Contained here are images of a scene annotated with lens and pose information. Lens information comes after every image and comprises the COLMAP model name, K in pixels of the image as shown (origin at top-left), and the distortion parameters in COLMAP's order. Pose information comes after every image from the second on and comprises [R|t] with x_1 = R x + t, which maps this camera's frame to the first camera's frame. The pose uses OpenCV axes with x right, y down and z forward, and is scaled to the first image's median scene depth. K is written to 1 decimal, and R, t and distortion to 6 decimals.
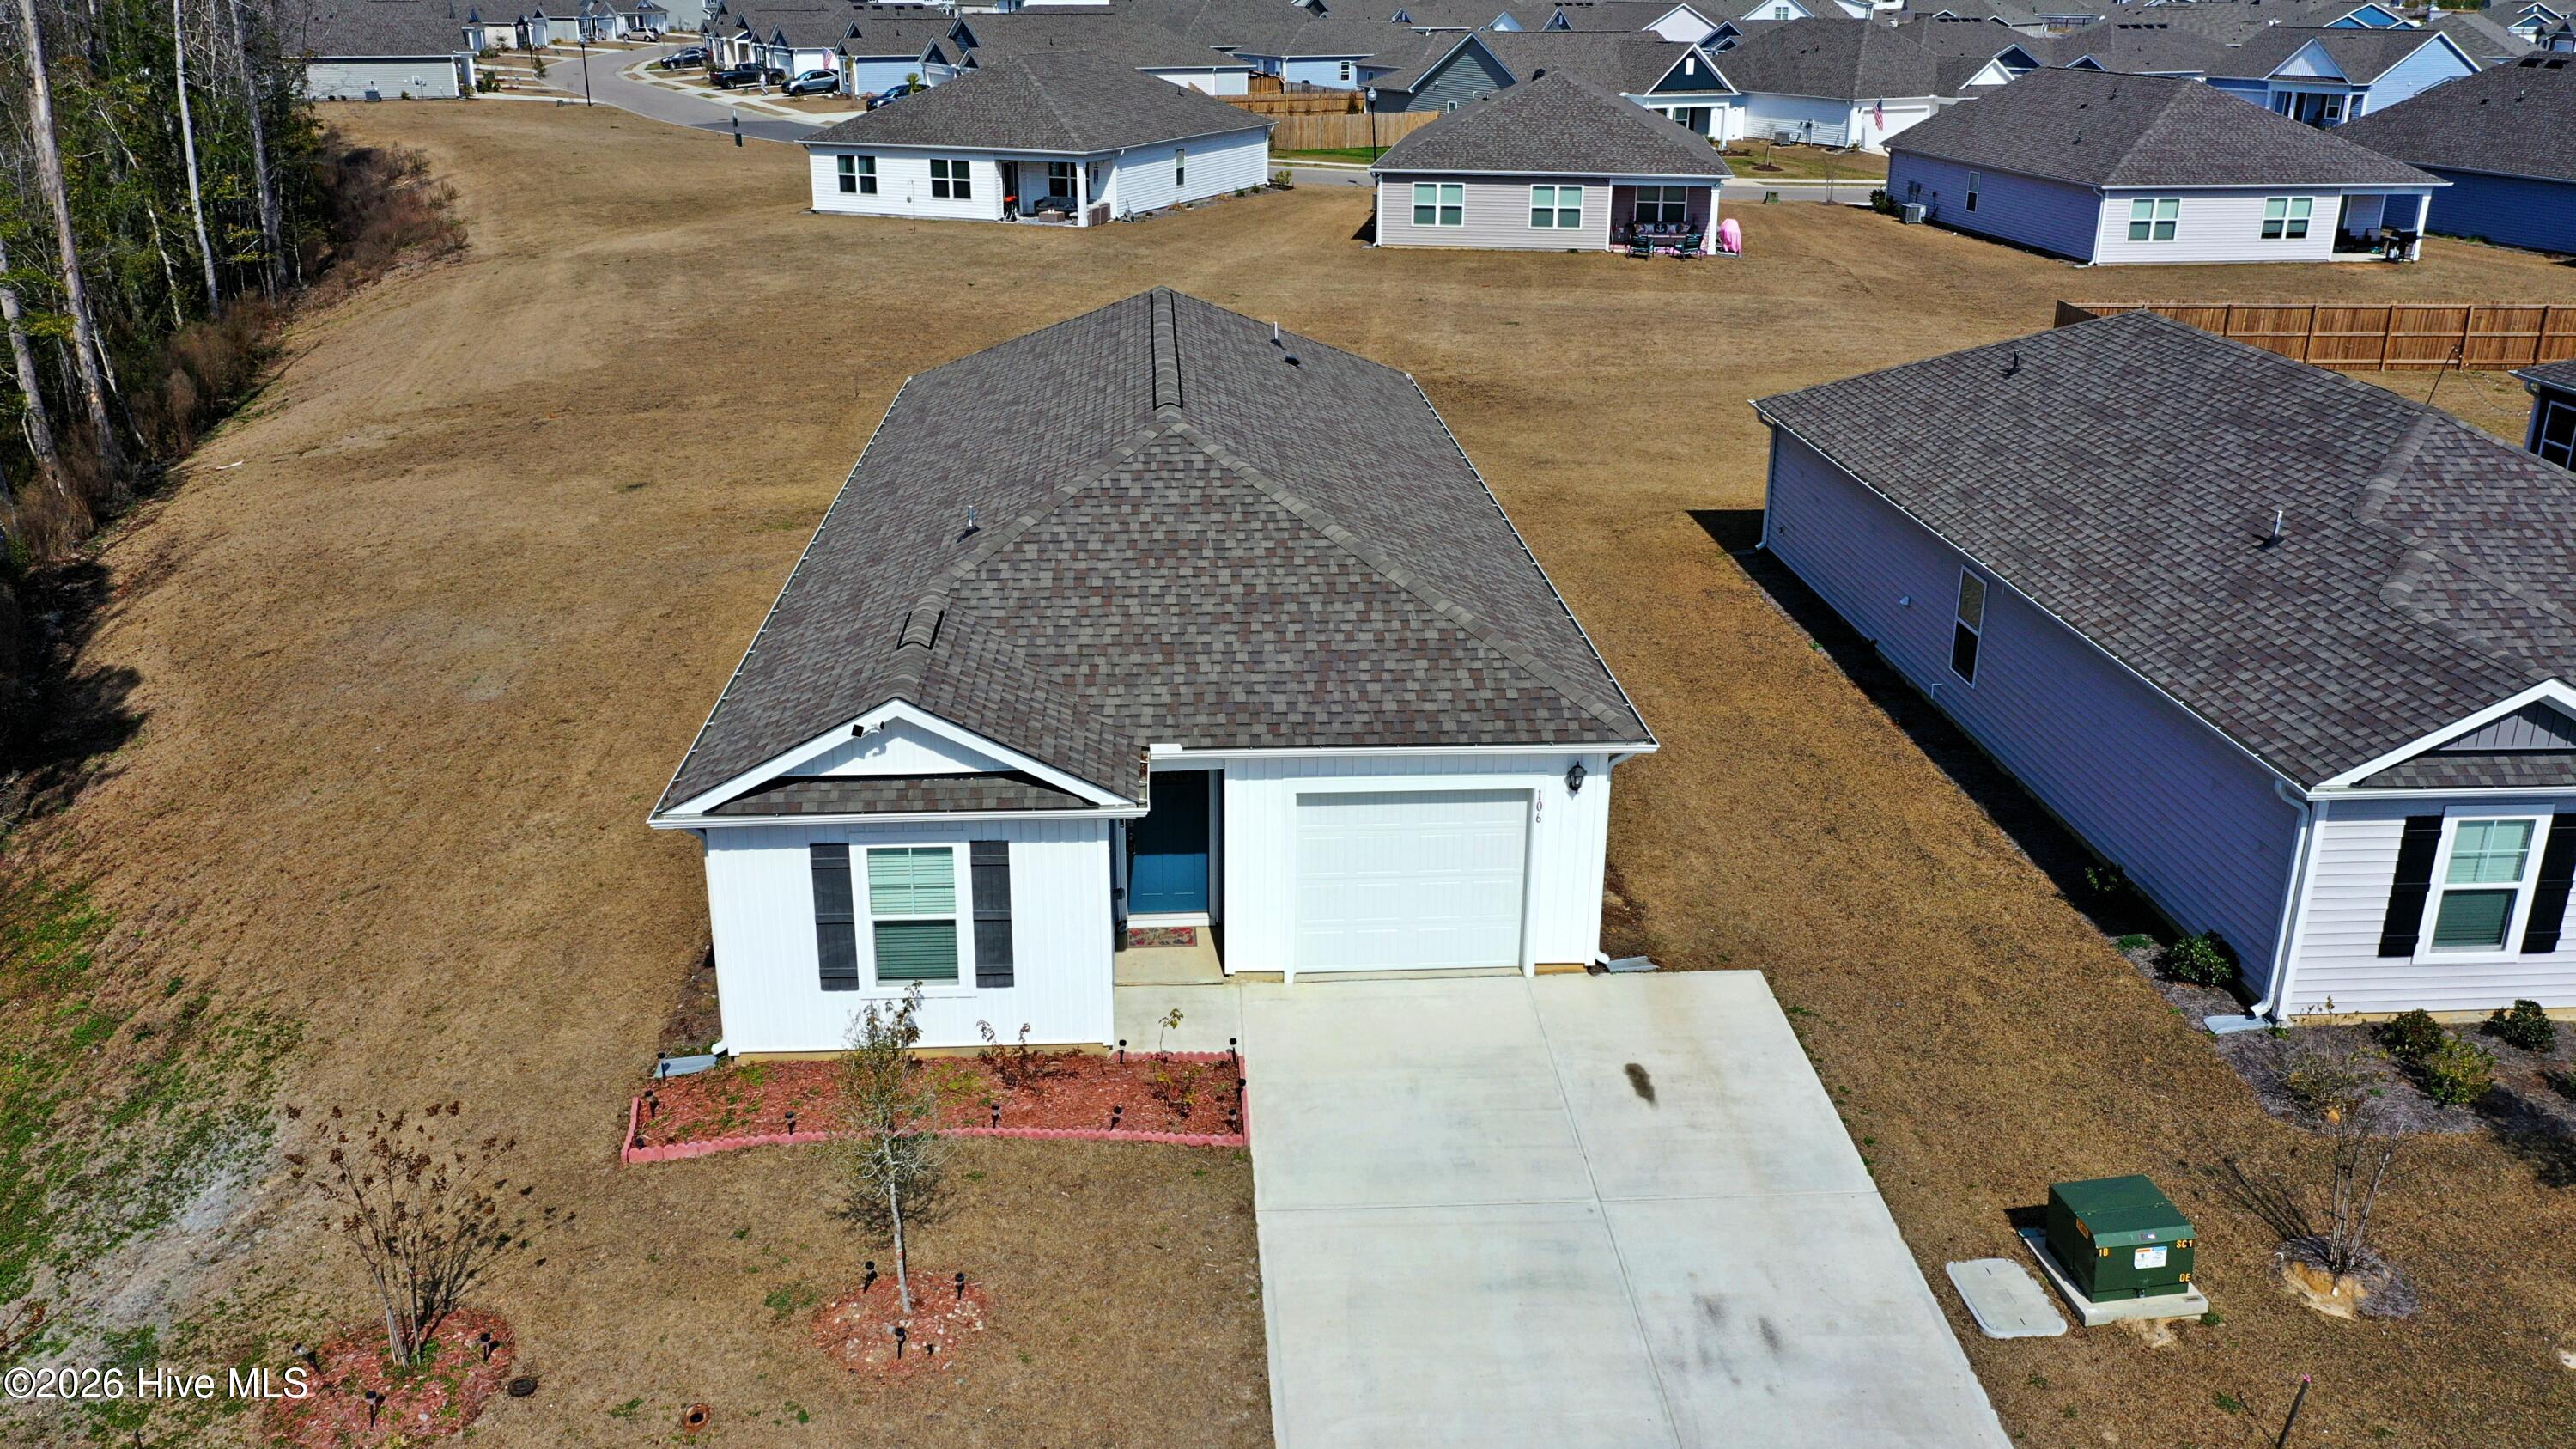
lens RADIAL K [[2029.0, 0, 1281.9], [0, 2029.0, 717.0], [0, 0, 1]] dist [0.002380, -0.001383]
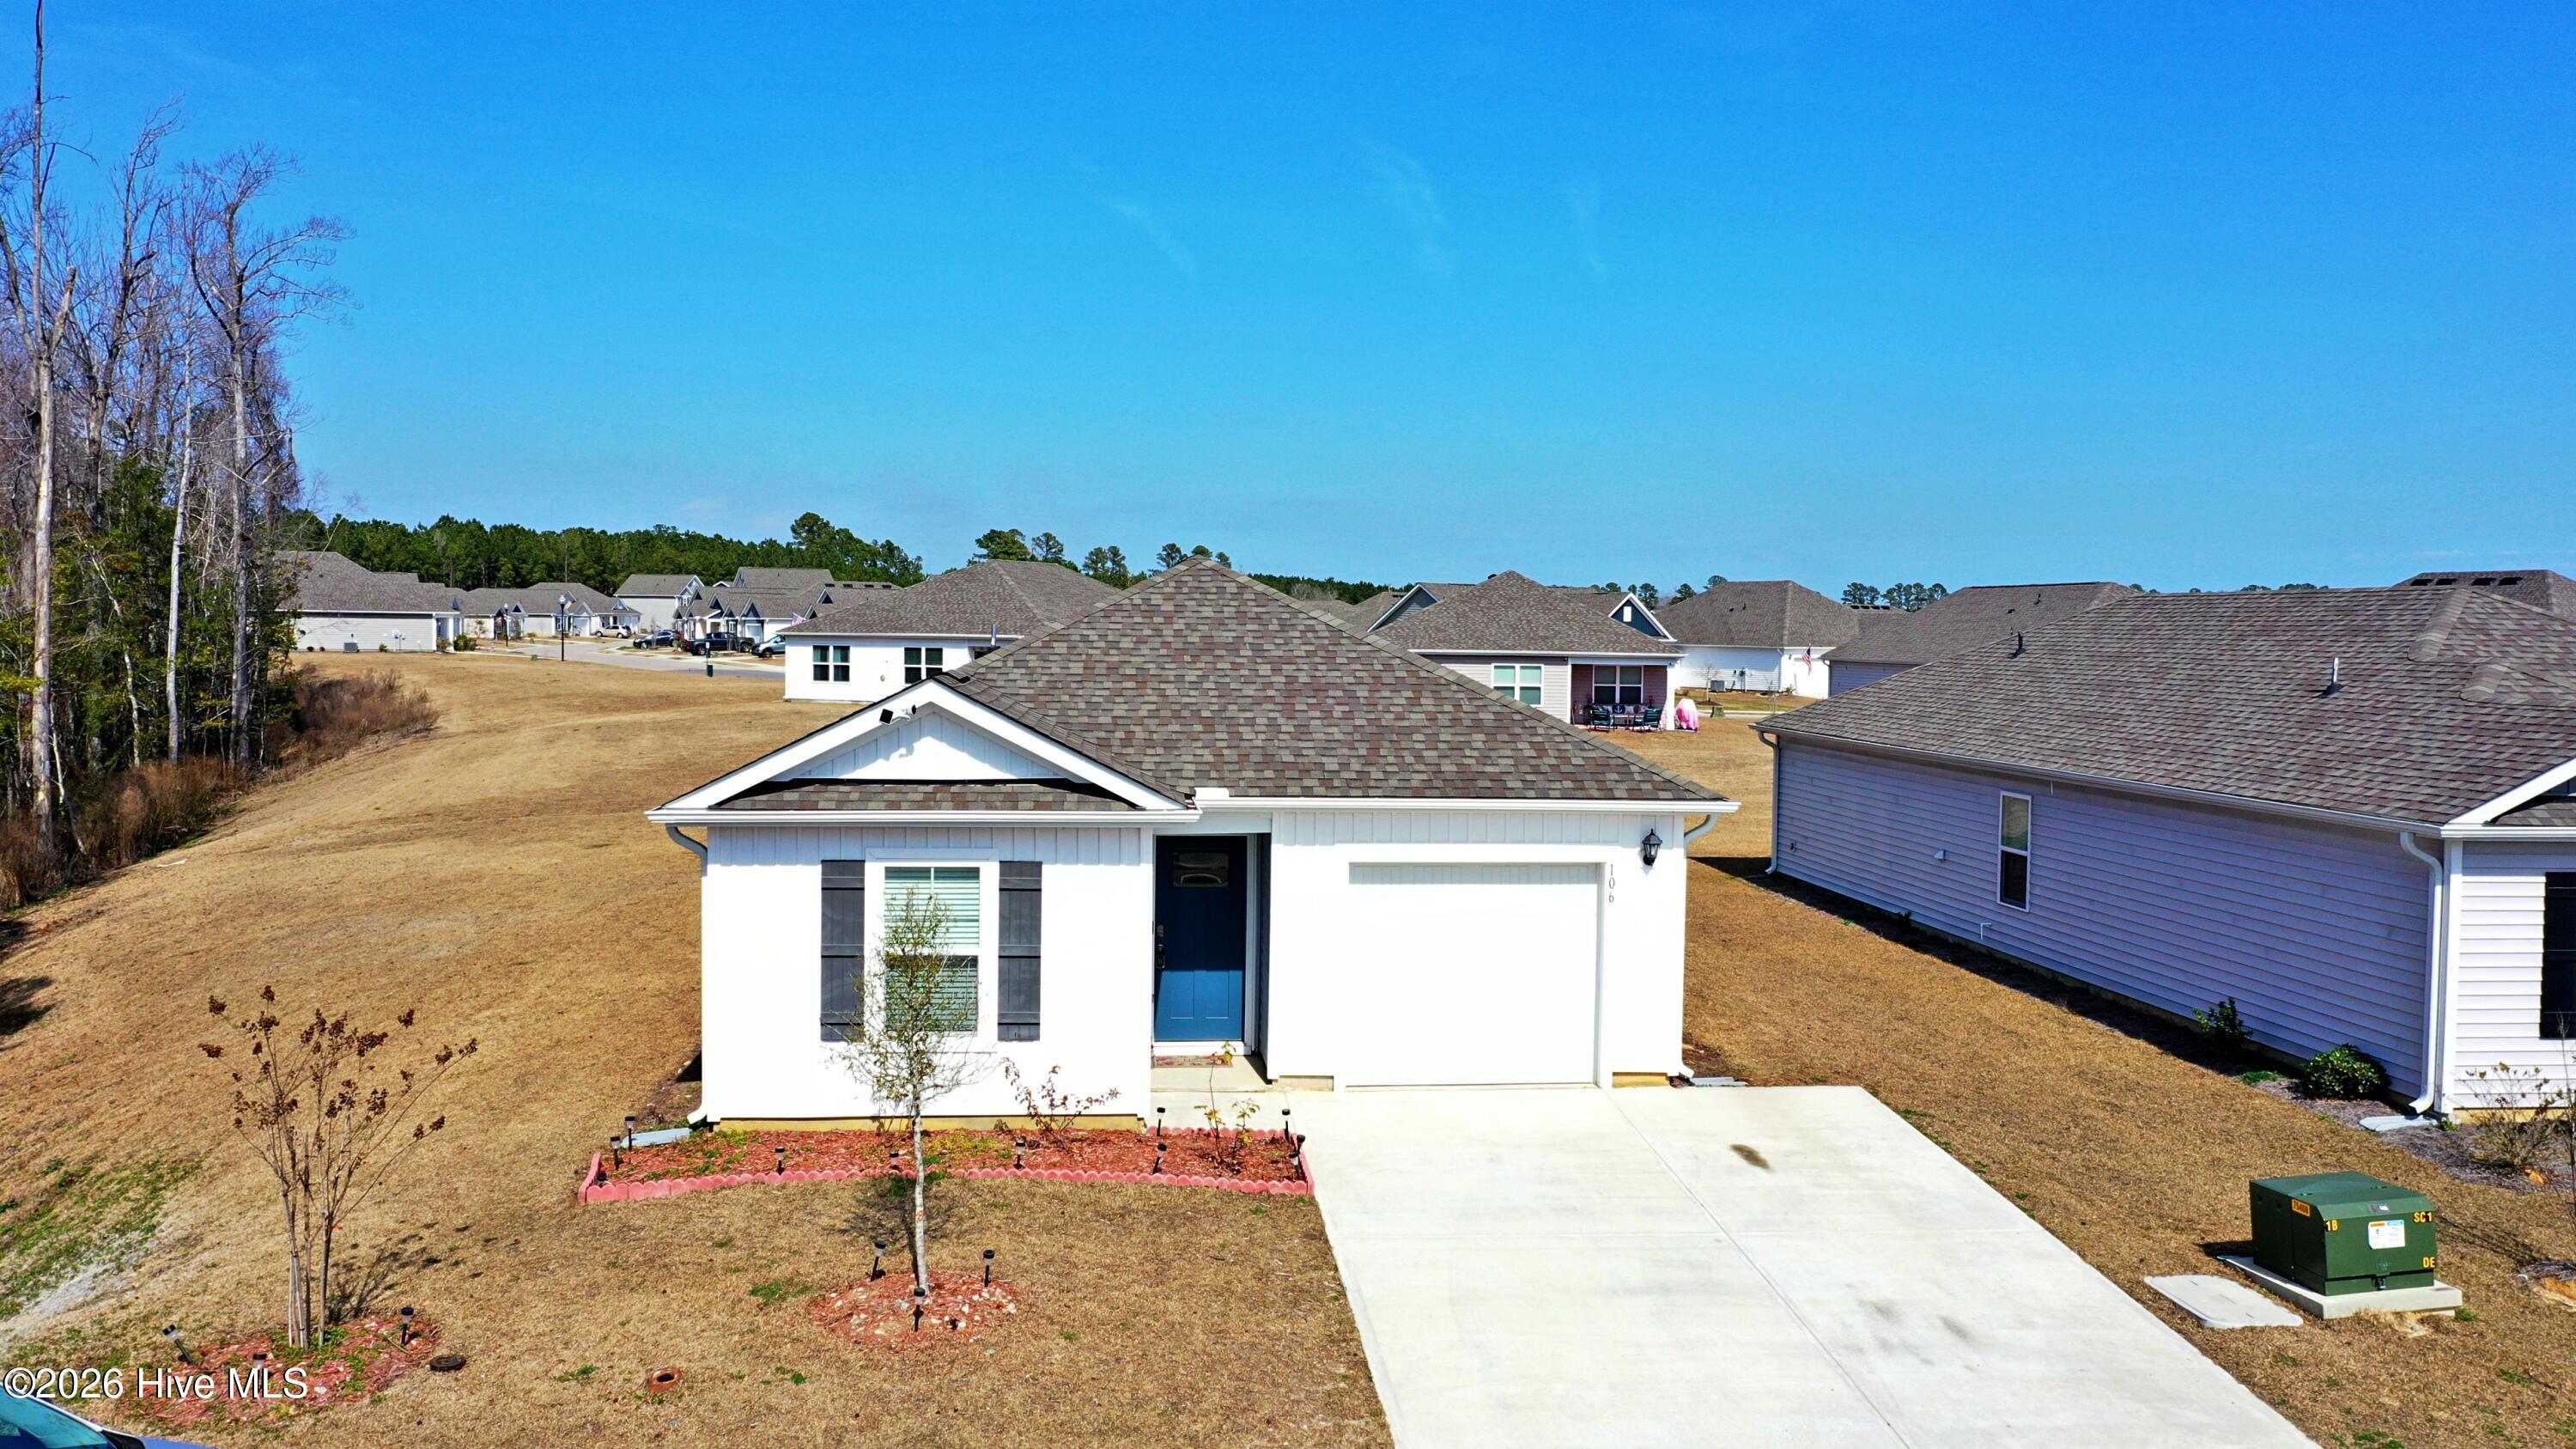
lens RADIAL K [[2029.0, 0, 1281.9], [0, 2029.0, 717.0], [0, 0, 1]] dist [0.002380, -0.001383]
pose [[0.999514, 0.006409, 0.030523, -0.053180], [0.003085, 0.953551, -0.301215, 0.258348], [-0.031036, 0.301163, 0.953068, 0.109760]]
